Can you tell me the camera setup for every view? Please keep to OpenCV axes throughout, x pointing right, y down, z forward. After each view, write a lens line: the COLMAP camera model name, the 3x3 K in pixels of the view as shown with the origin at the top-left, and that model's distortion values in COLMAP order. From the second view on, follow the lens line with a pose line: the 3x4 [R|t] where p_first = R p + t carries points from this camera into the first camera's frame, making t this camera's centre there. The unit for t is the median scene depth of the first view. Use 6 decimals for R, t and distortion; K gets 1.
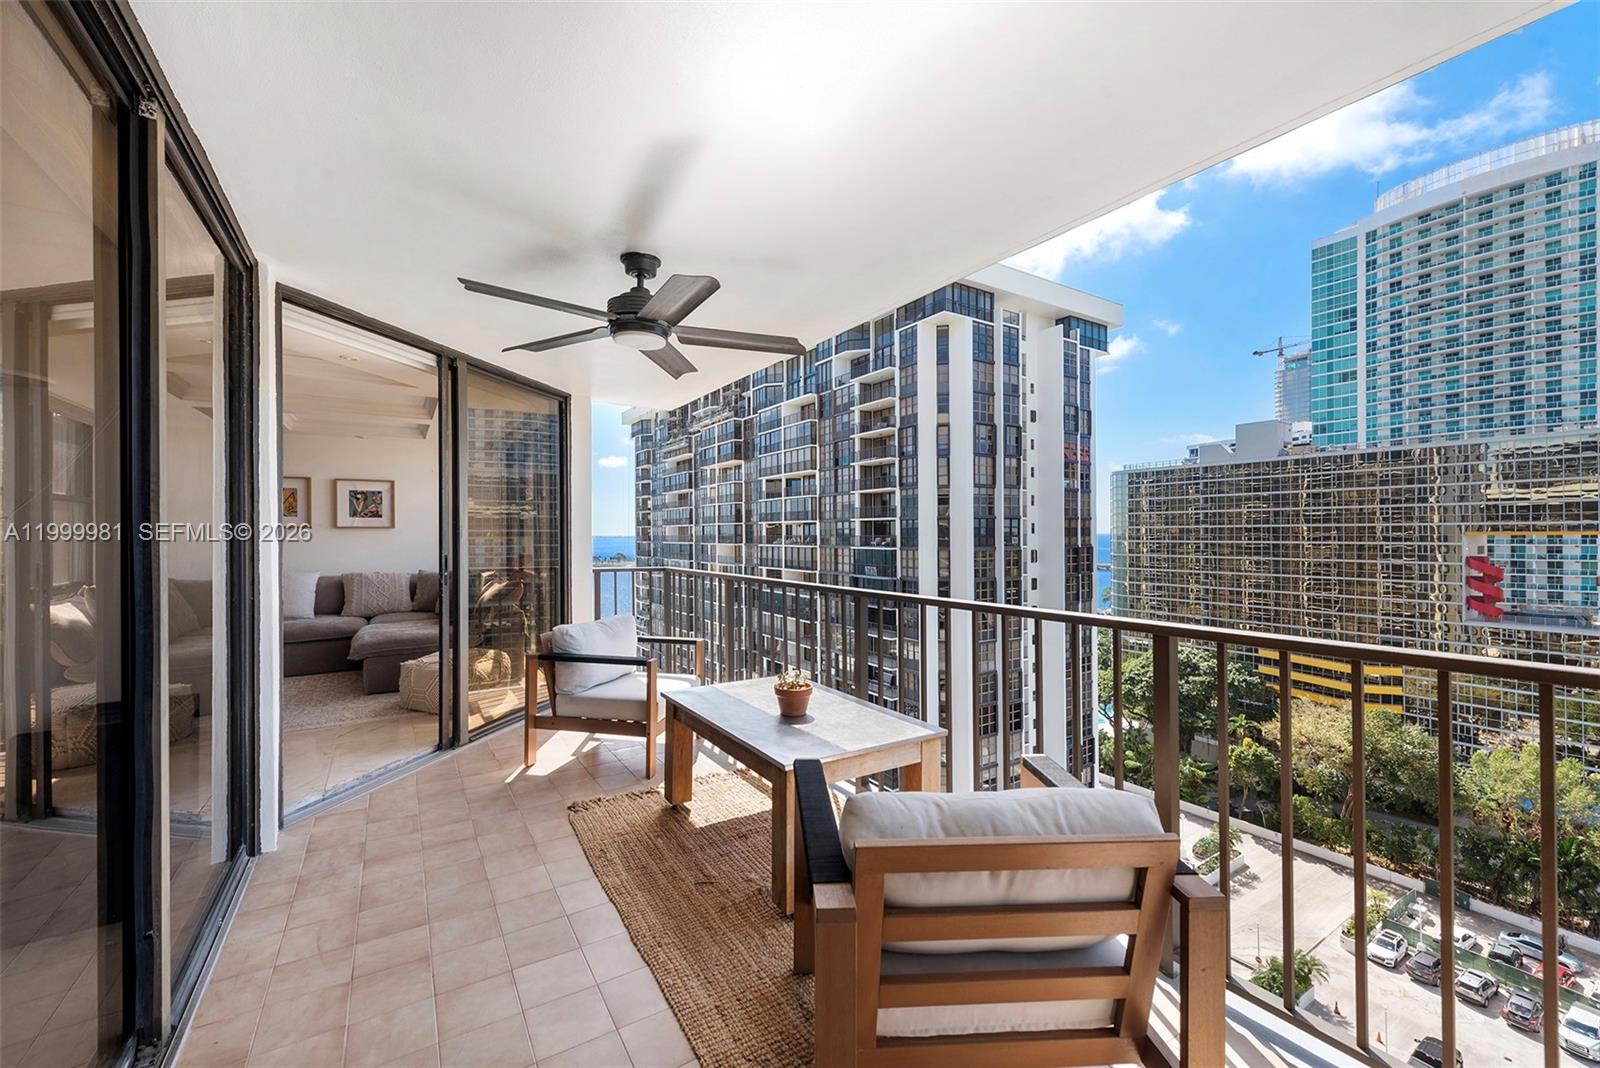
lens RADIAL K [[633.0, 0, 817.6], [0, 633.0, 534.0], [0, 0, 1]] dist [-0.001171, -0.000304]
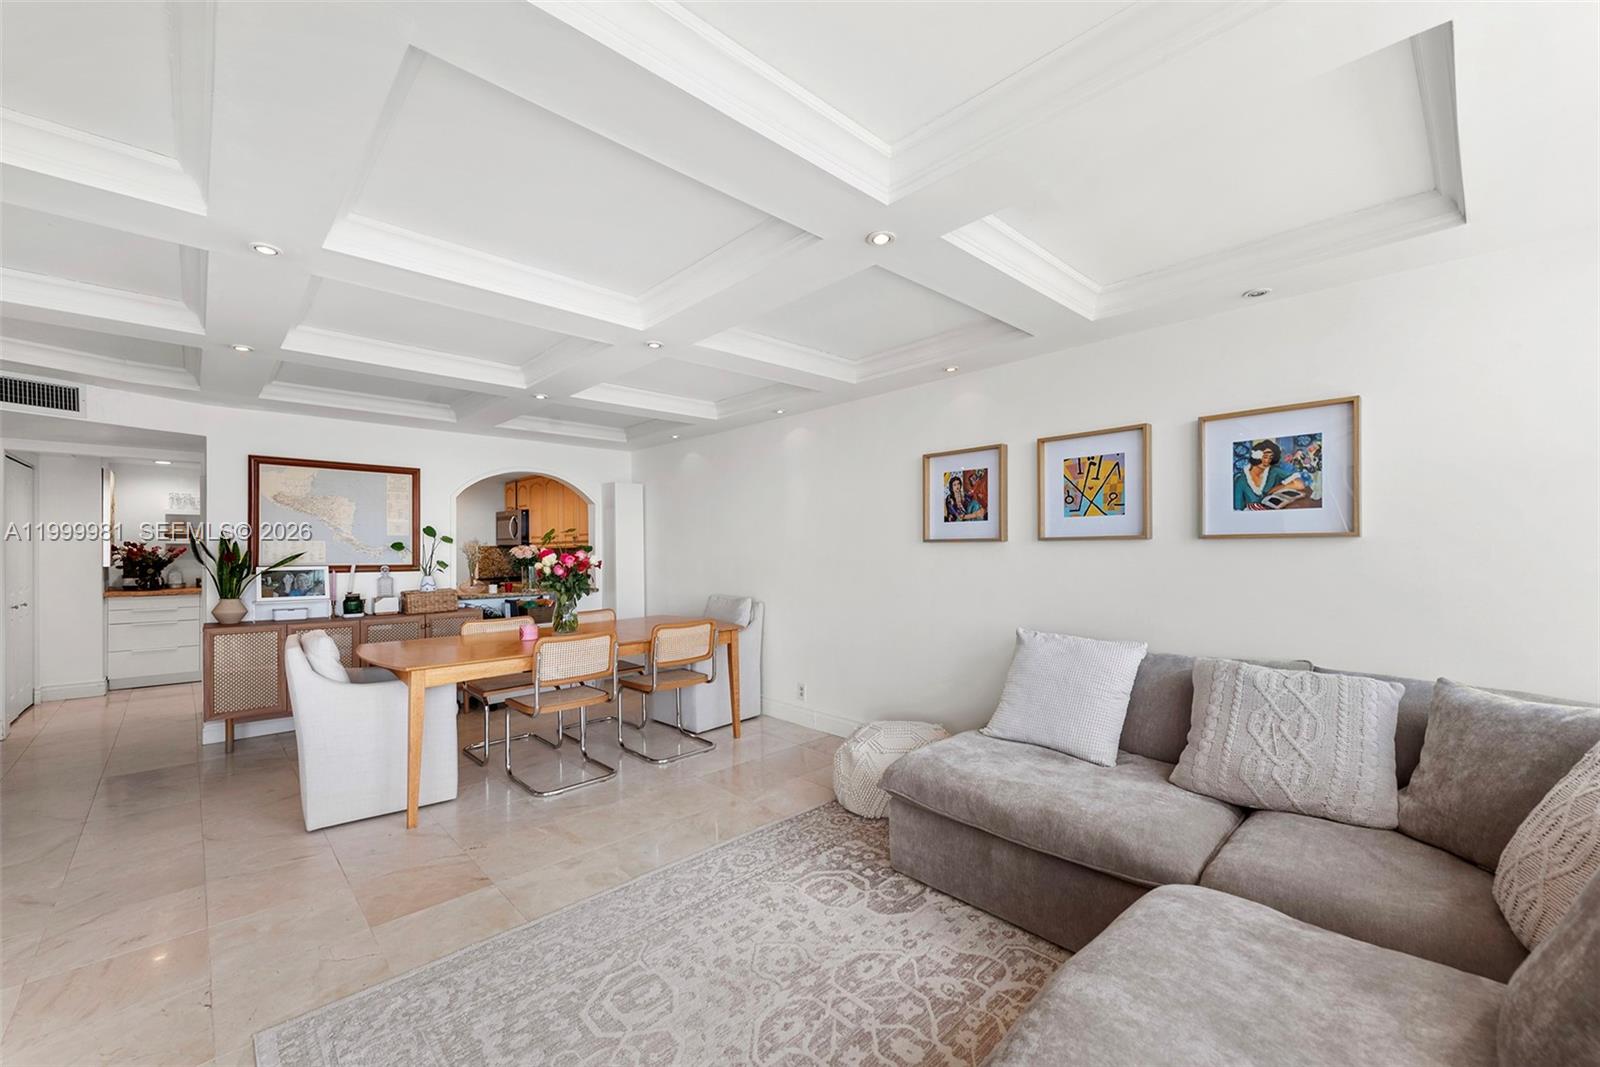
lens RADIAL K [[633.0, 0, 796.4], [0, 633.0, 545.5], [0, 0, 1]] dist [-0.001171, -0.000304]
pose [[0.163279, 0.003915, -0.986572, -0.392772], [-0.001780, 0.999992, 0.003674, -0.005376], [0.986578, 0.001156, 0.163284, 0.664610]]
